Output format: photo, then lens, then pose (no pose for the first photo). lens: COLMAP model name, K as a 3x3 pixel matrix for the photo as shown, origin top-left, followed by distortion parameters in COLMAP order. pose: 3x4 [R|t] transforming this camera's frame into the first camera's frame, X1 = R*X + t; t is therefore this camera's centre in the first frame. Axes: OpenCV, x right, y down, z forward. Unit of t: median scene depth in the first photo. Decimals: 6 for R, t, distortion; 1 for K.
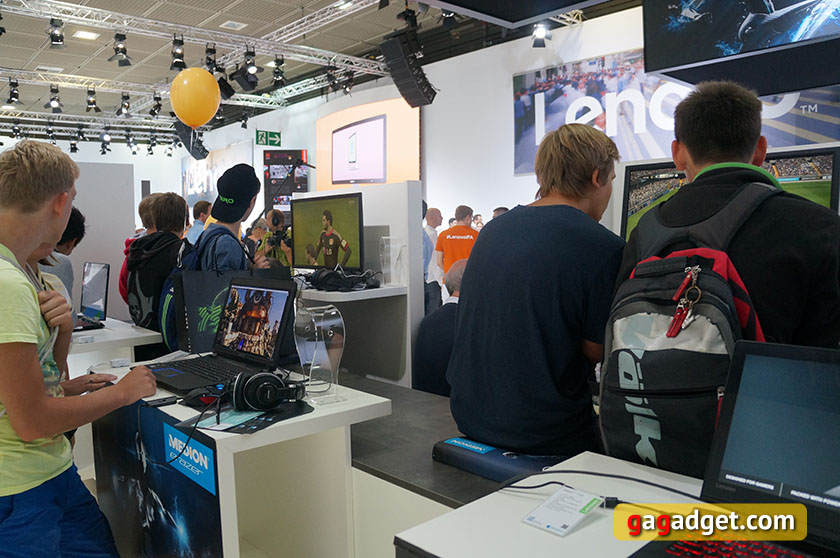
lens RADIAL K [[650.3, 0, 420.0], [0, 650.3, 279.0], [0, 0, 1]] dist [-0.000212, -0.167989]
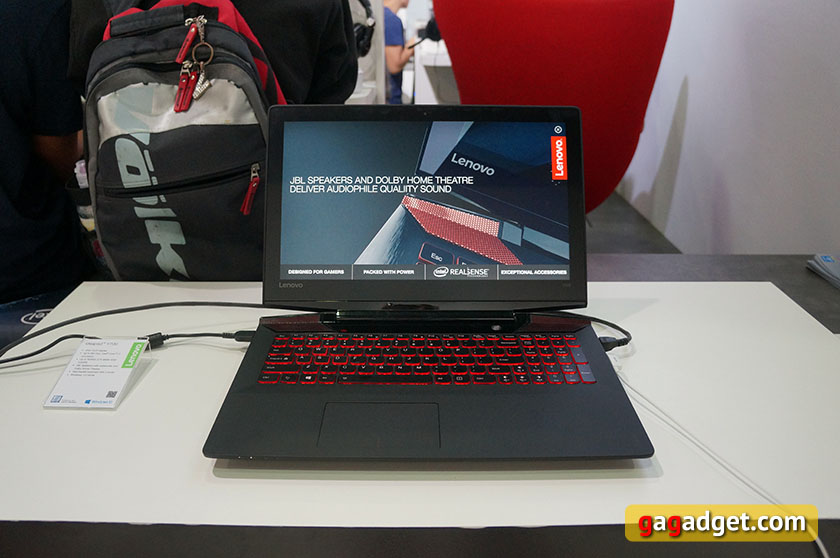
lens RADIAL K [[671.7, 0, 420.0], [0, 671.7, 279.0], [0, 0, 1]] dist [-0.276581, 0.306635]
pose [[0.666022, -0.246309, 0.704093, -0.005991], [0.019291, 0.949282, 0.313834, 0.044683], [-0.745683, -0.195437, 0.636994, 0.268462]]
